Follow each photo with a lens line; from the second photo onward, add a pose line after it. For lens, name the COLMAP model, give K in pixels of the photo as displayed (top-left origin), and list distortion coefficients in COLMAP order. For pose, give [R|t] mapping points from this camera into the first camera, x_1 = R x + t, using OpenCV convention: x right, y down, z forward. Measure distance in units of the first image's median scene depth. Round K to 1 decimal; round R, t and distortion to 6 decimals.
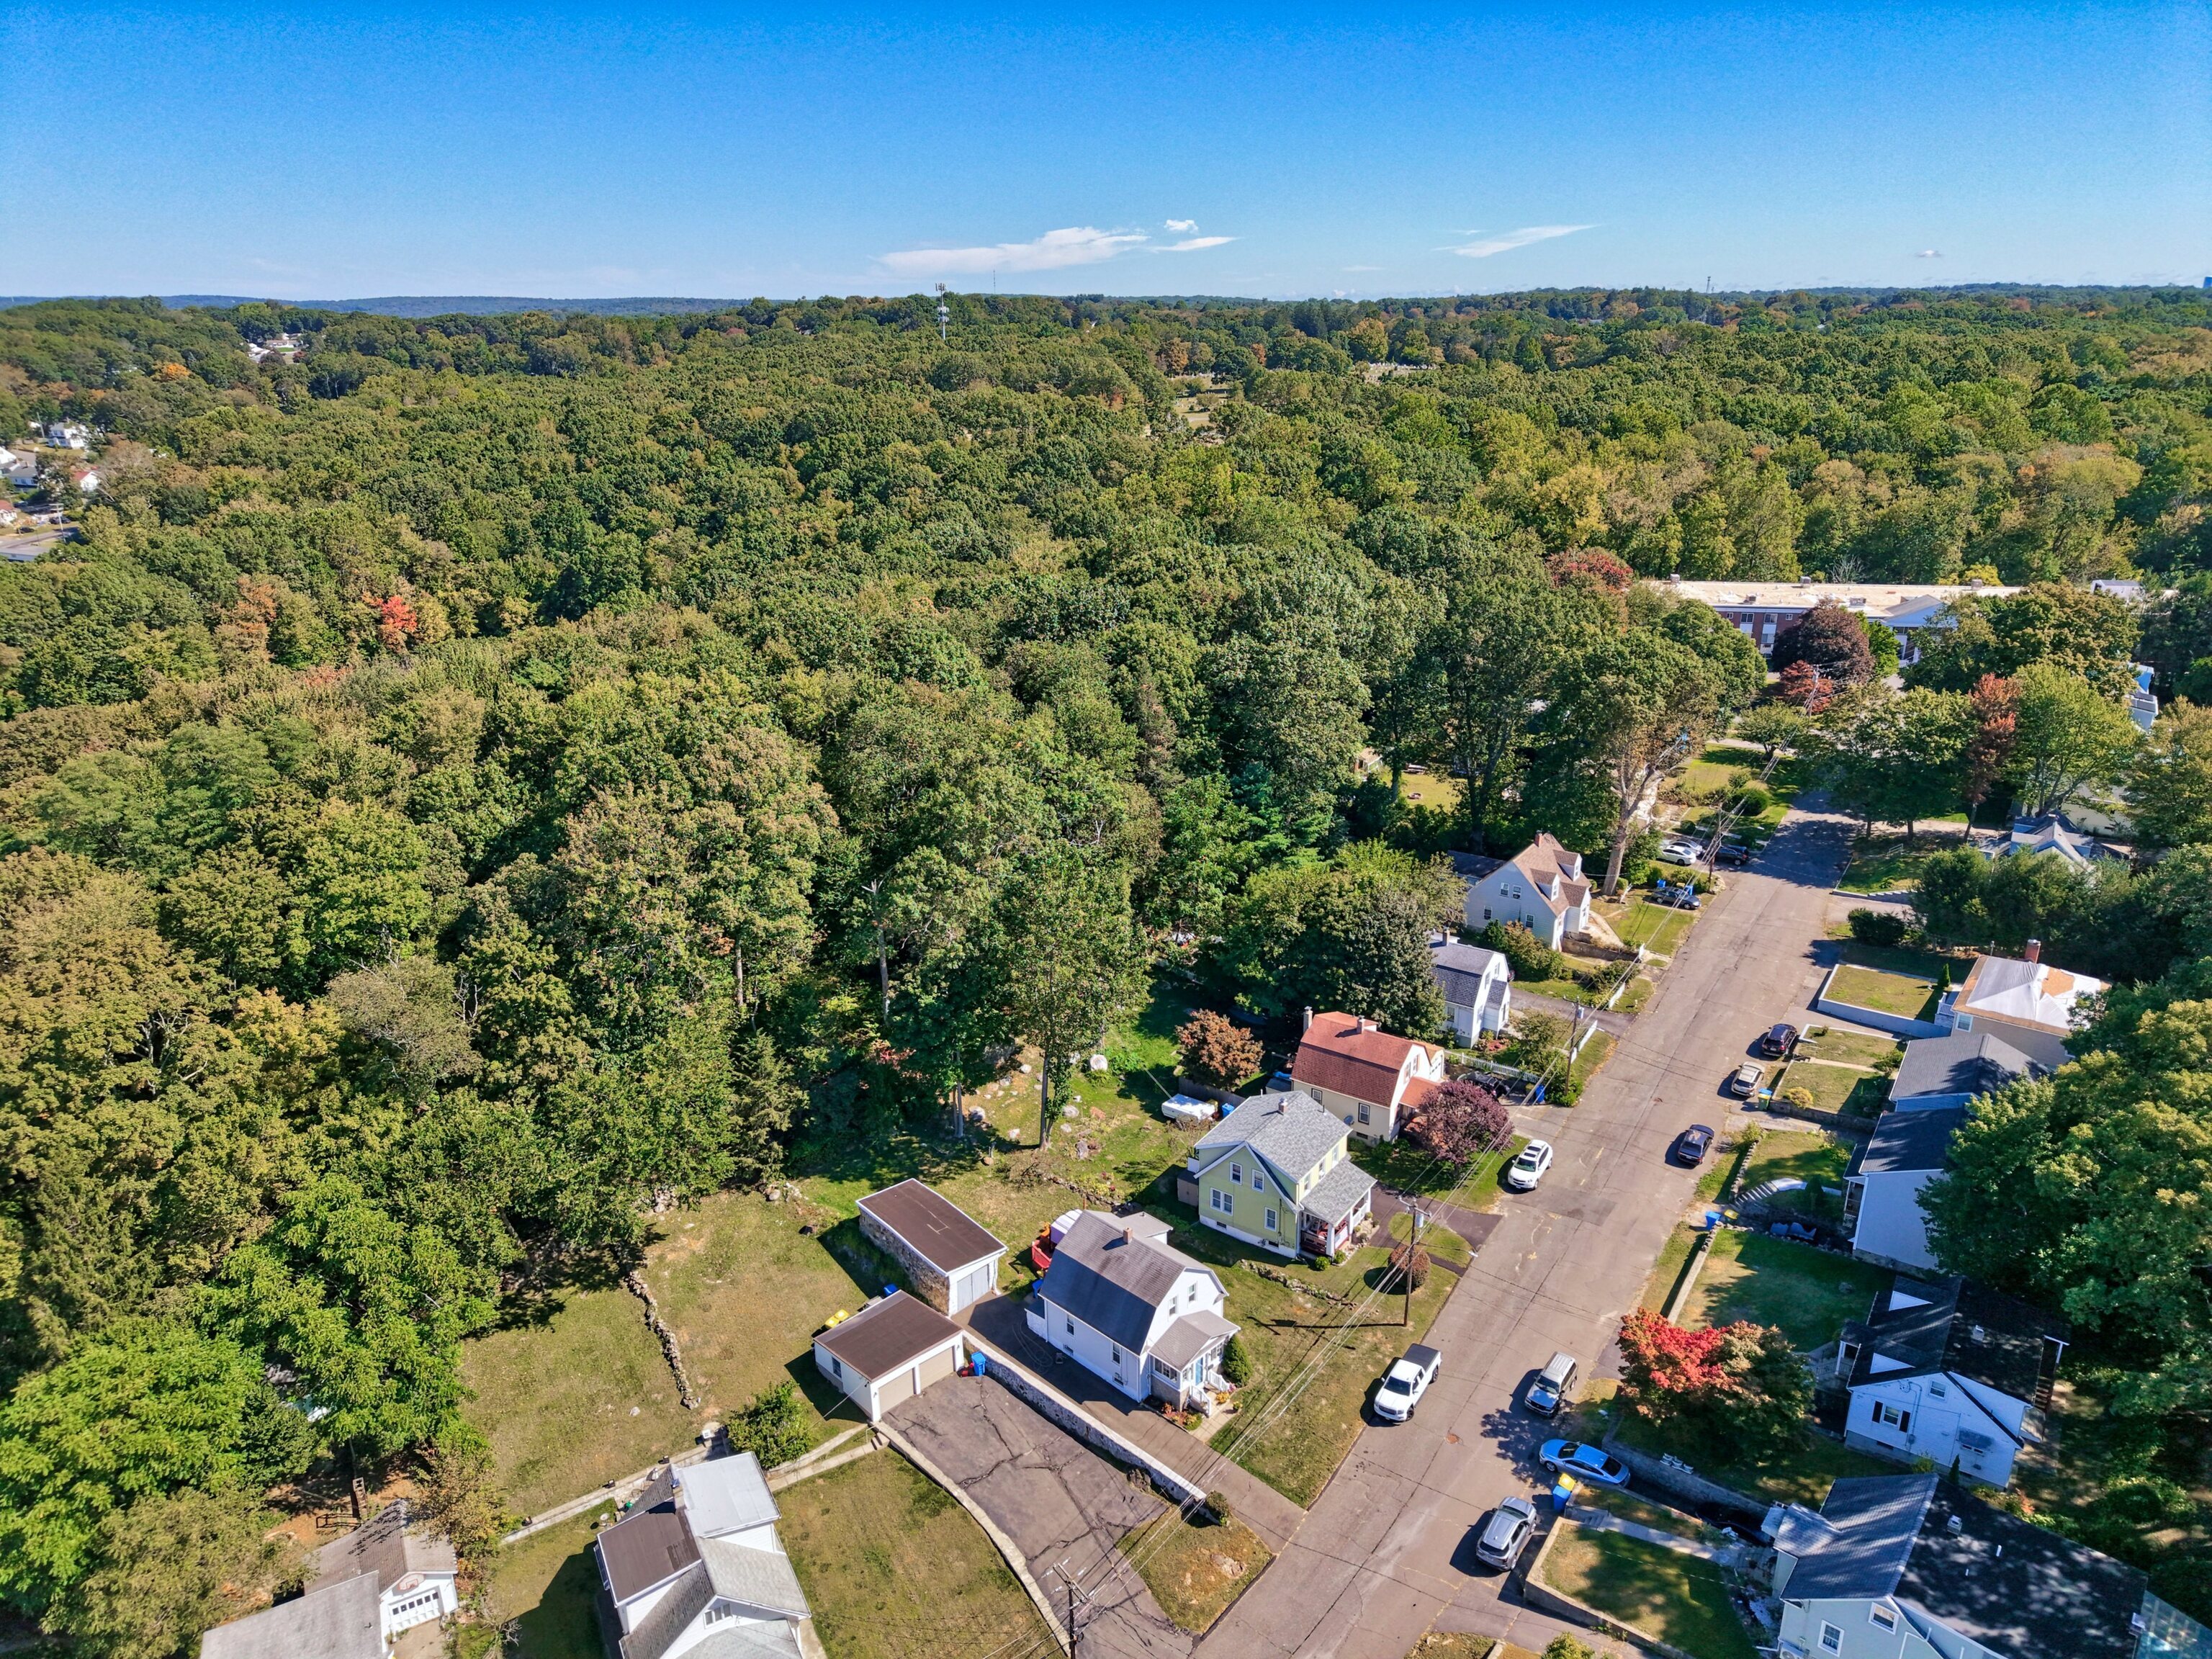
lens RADIAL K [[1484.0, 0, 1106.0], [0, 1484.0, 829.5], [0, 0, 1]] dist [0.061235, -0.060434]
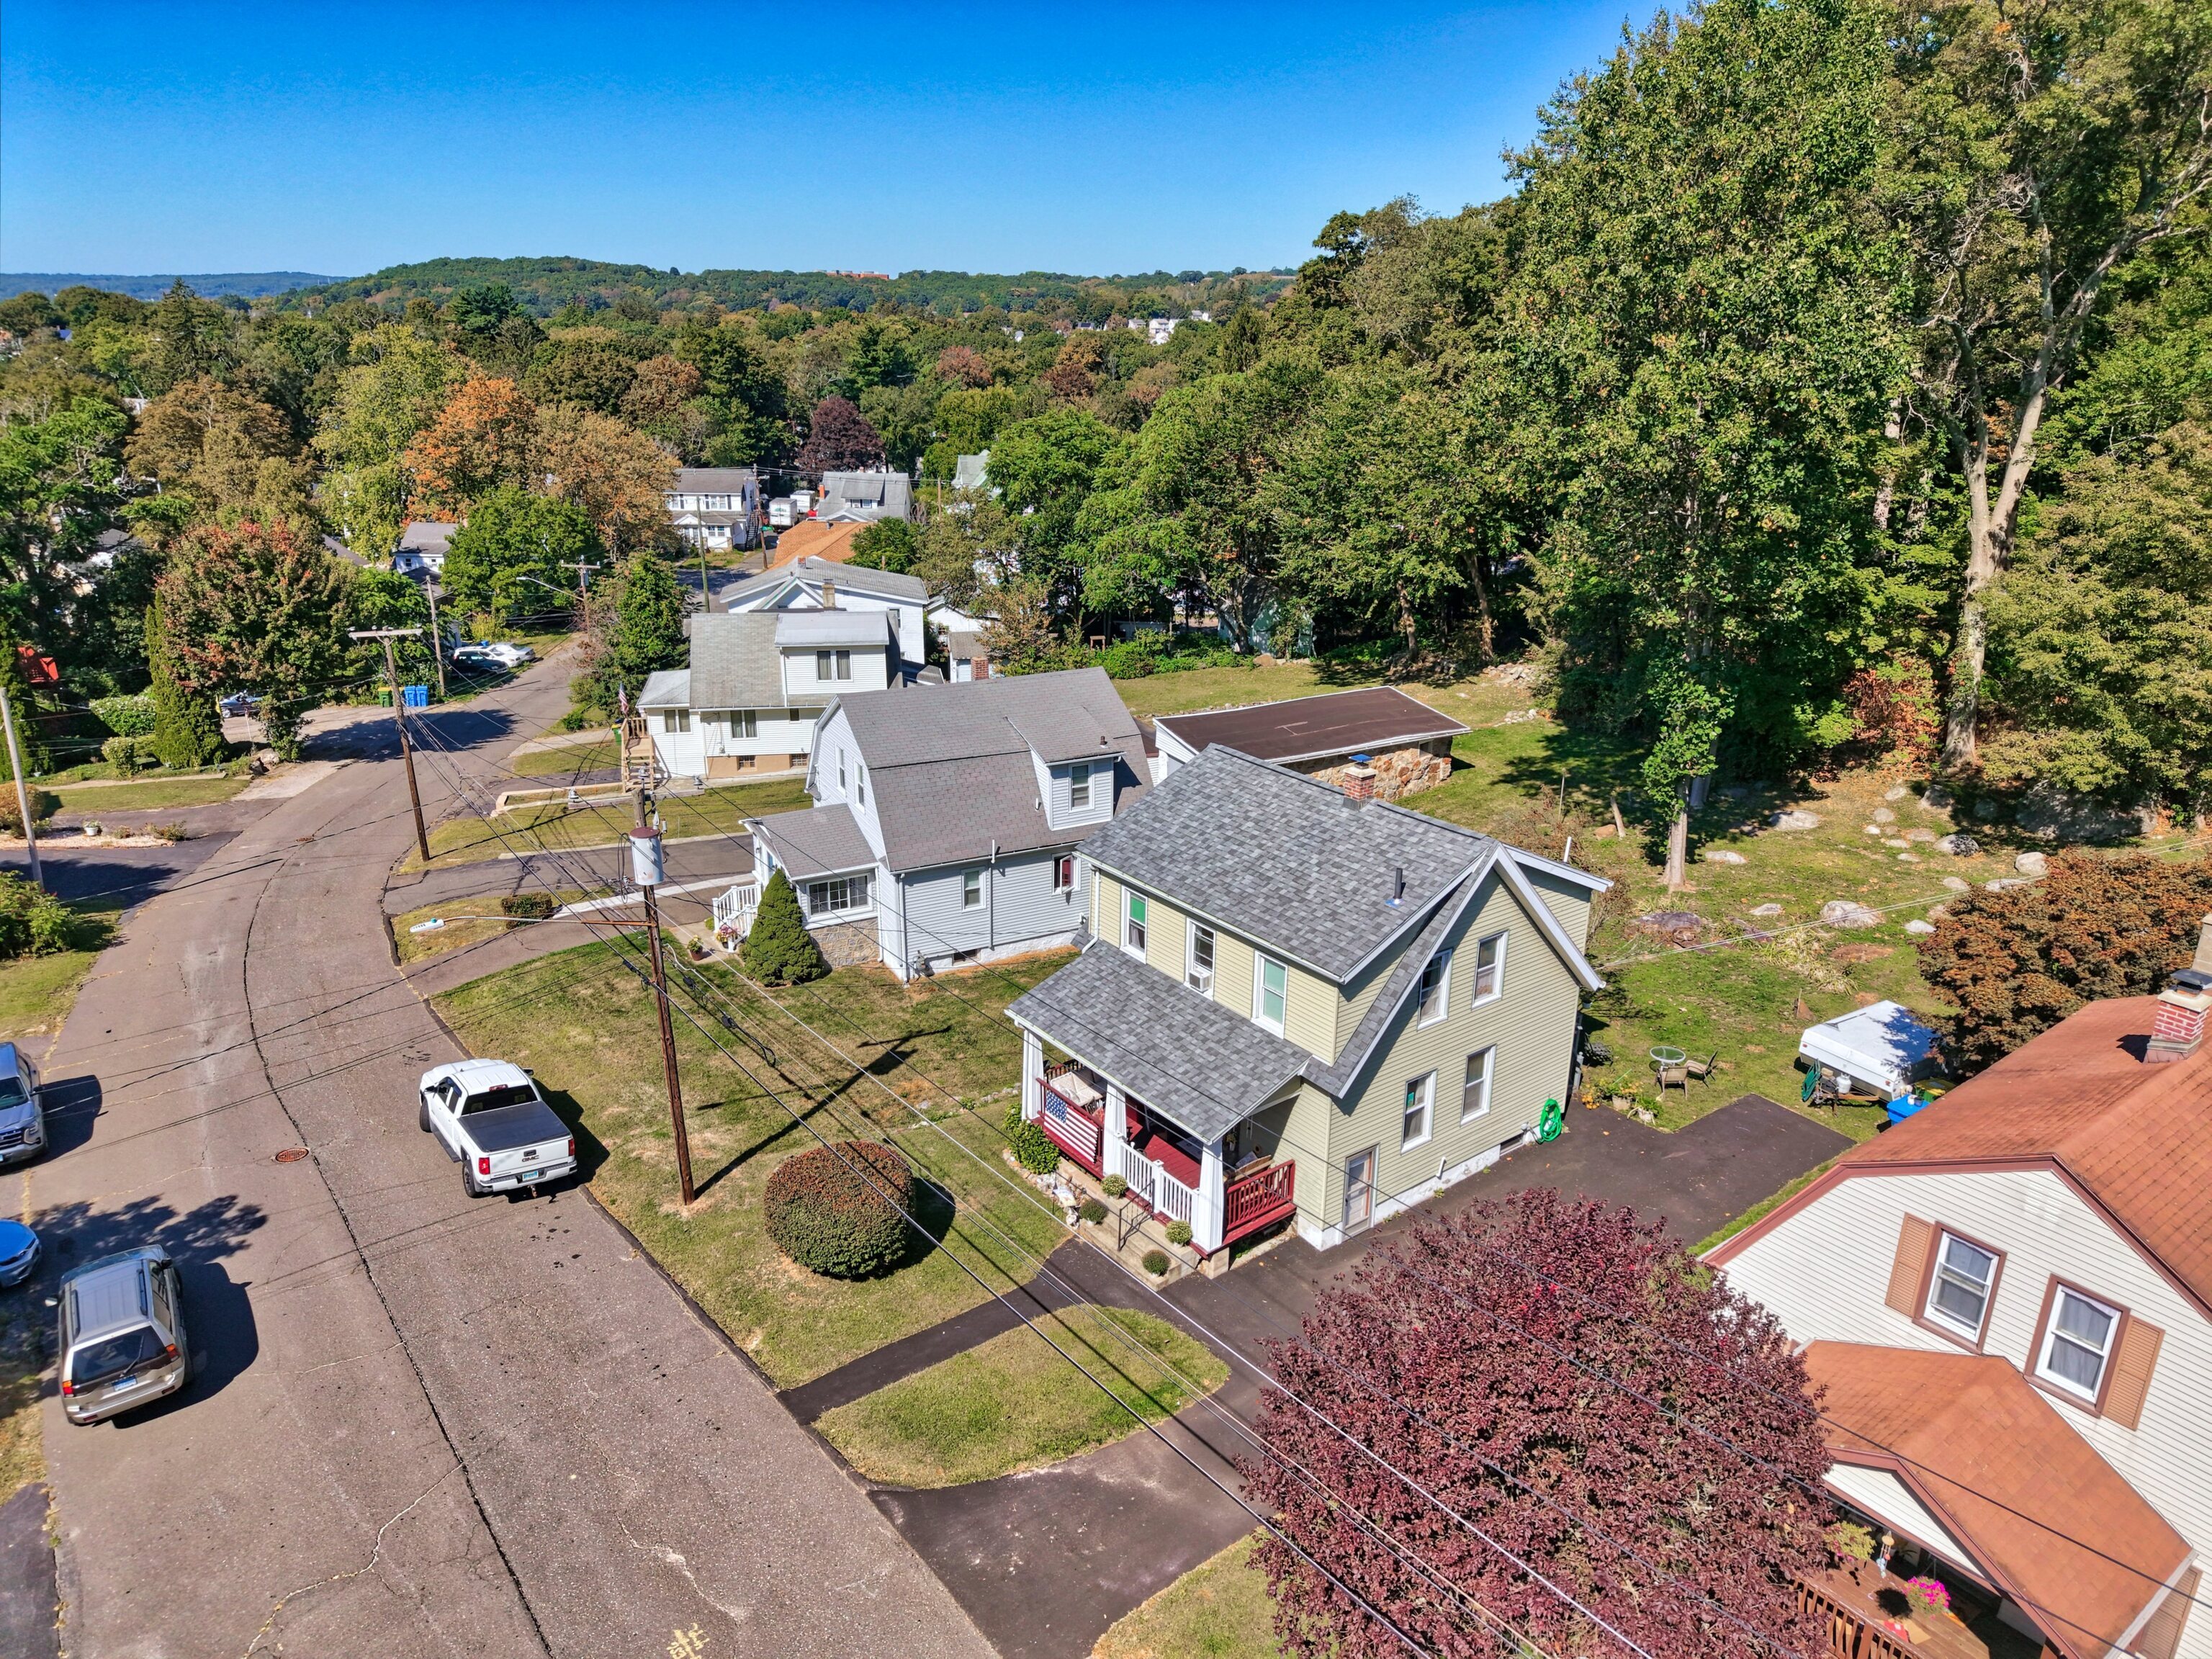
lens RADIAL K [[1484.0, 0, 1106.0], [0, 1484.0, 829.5], [0, 0, 1]] dist [0.061235, -0.060434]
pose [[-0.308918, 0.323830, -0.894262, 0.366745], [-0.319857, 0.850110, 0.418335, 0.079775], [0.895691, 0.415267, -0.159035, 0.920130]]
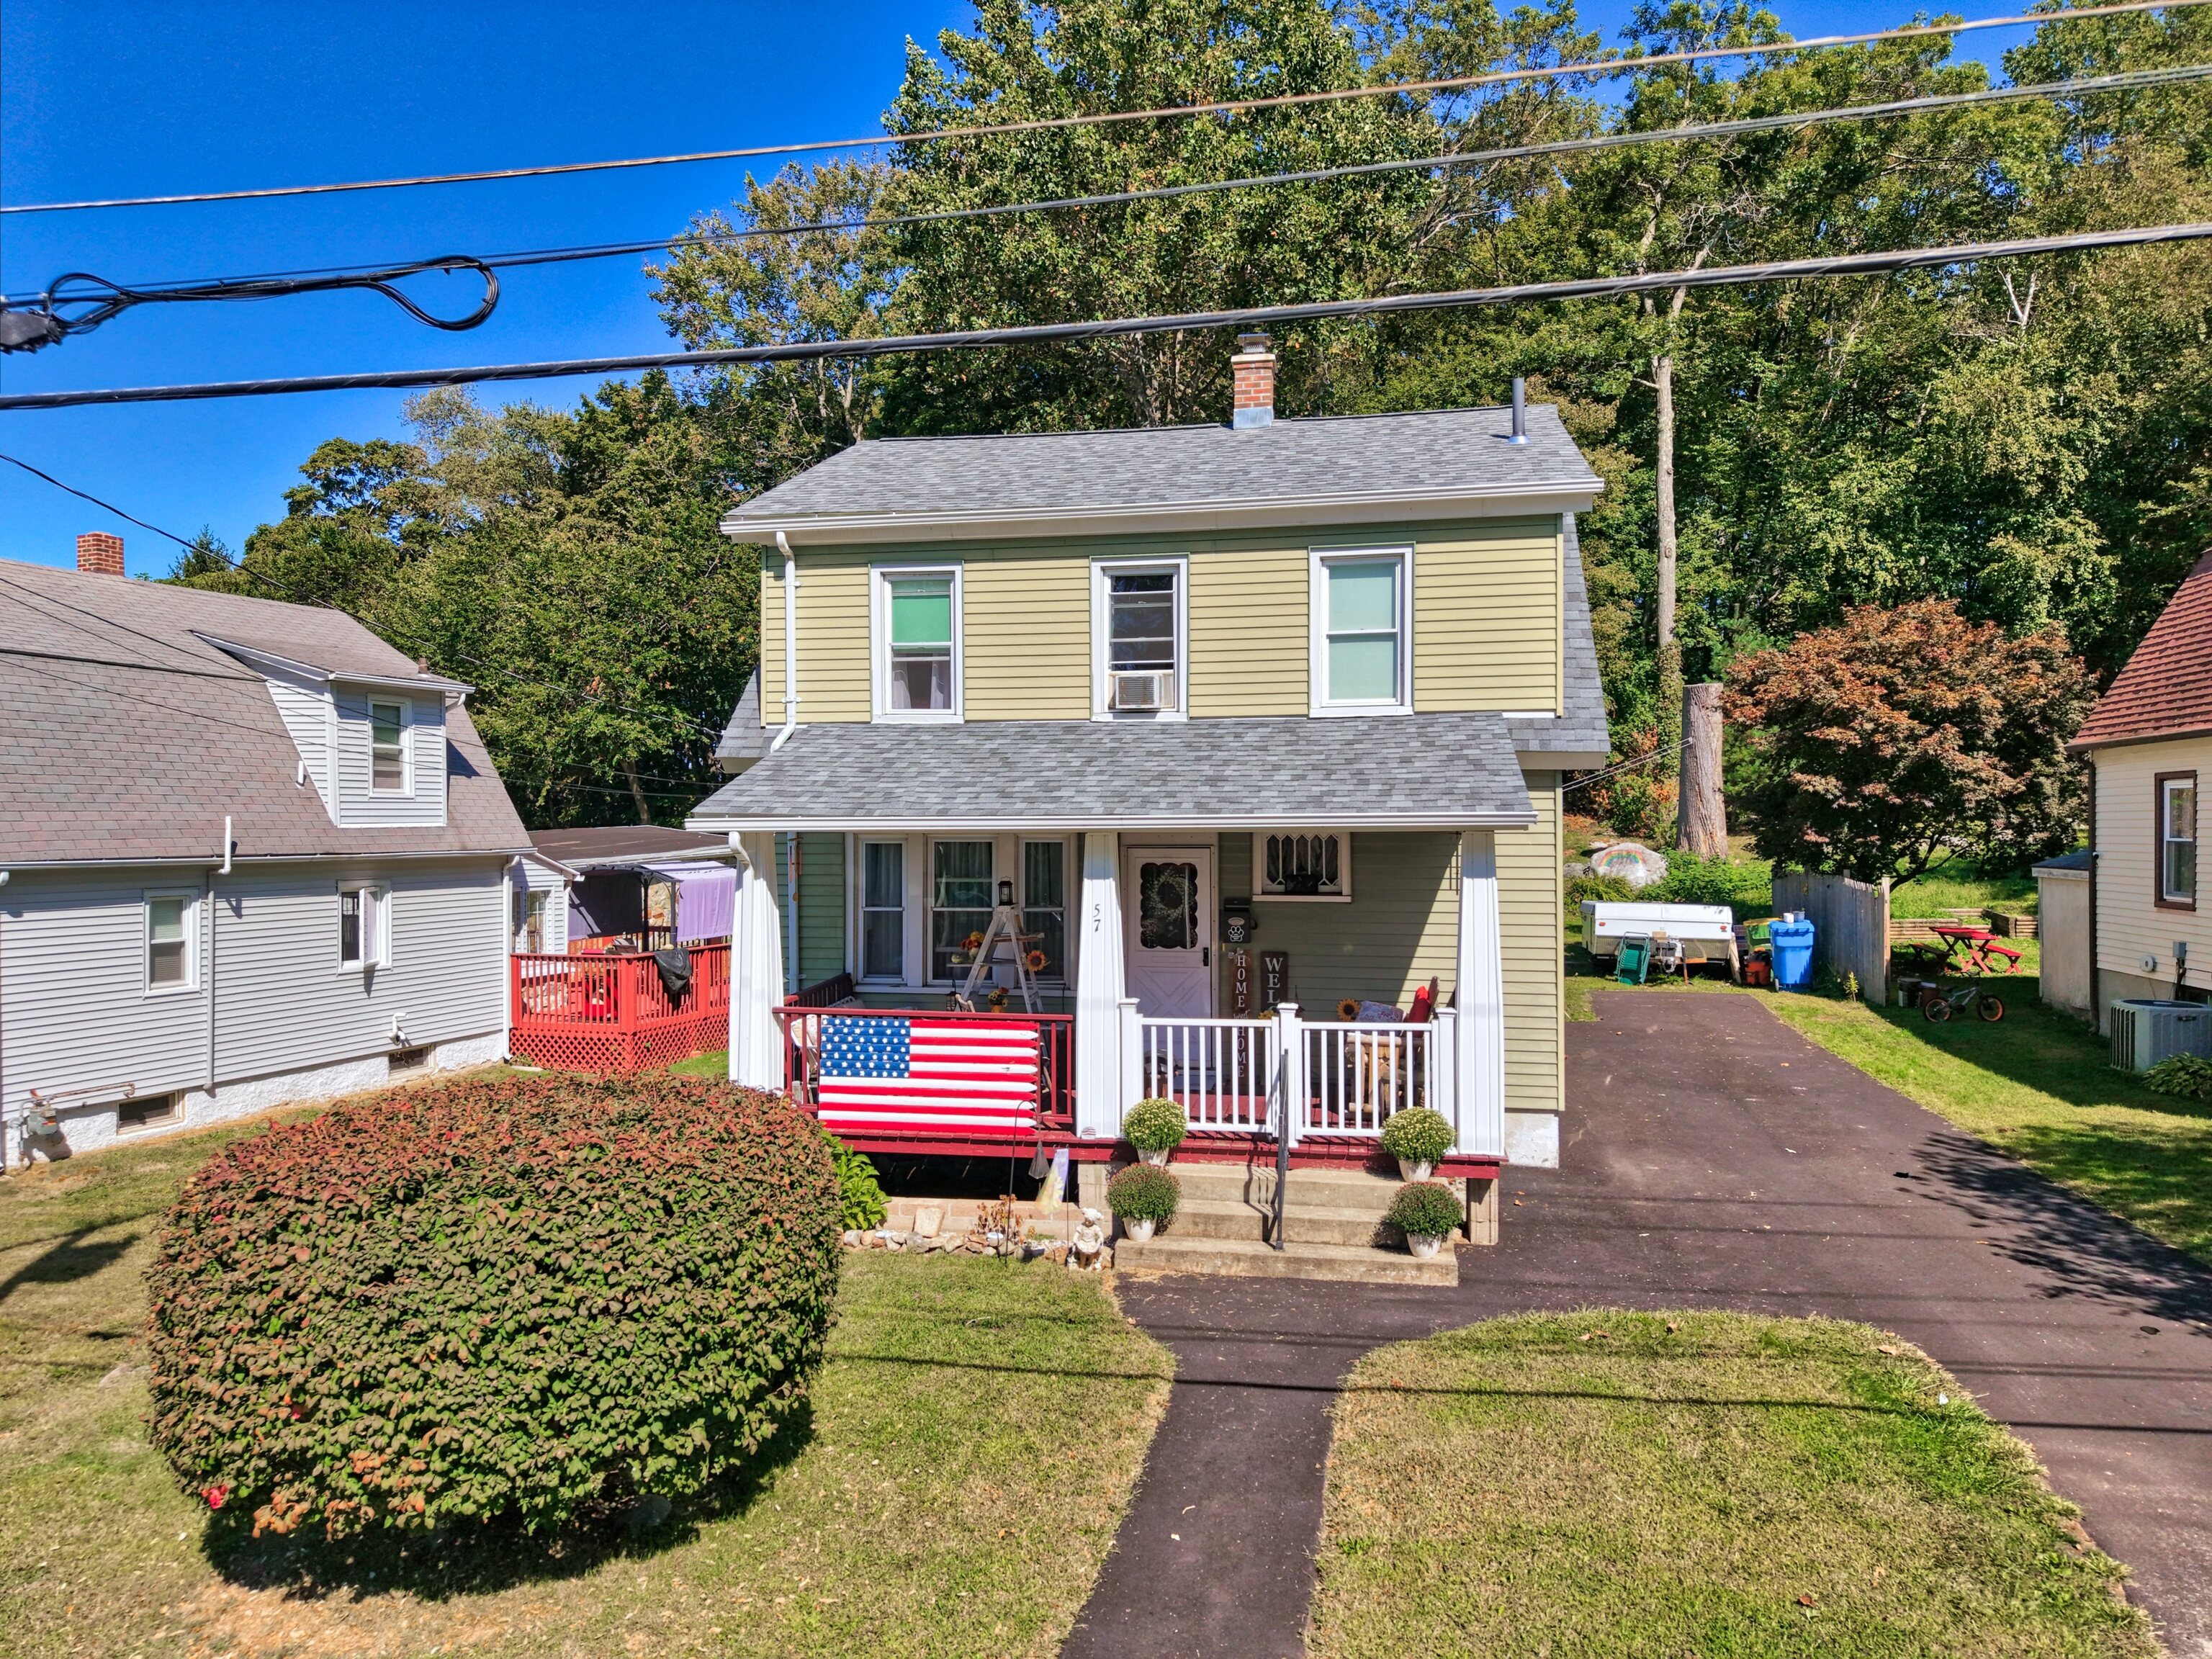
lens RADIAL K [[1484.0, 0, 1106.0], [0, 1484.0, 829.5], [0, 0, 1]] dist [0.061235, -0.060434]
pose [[0.412290, 0.015167, -0.910926, 0.242320], [-0.301397, 0.945833, -0.120666, 0.236512], [0.859754, 0.324300, 0.394529, 0.856281]]
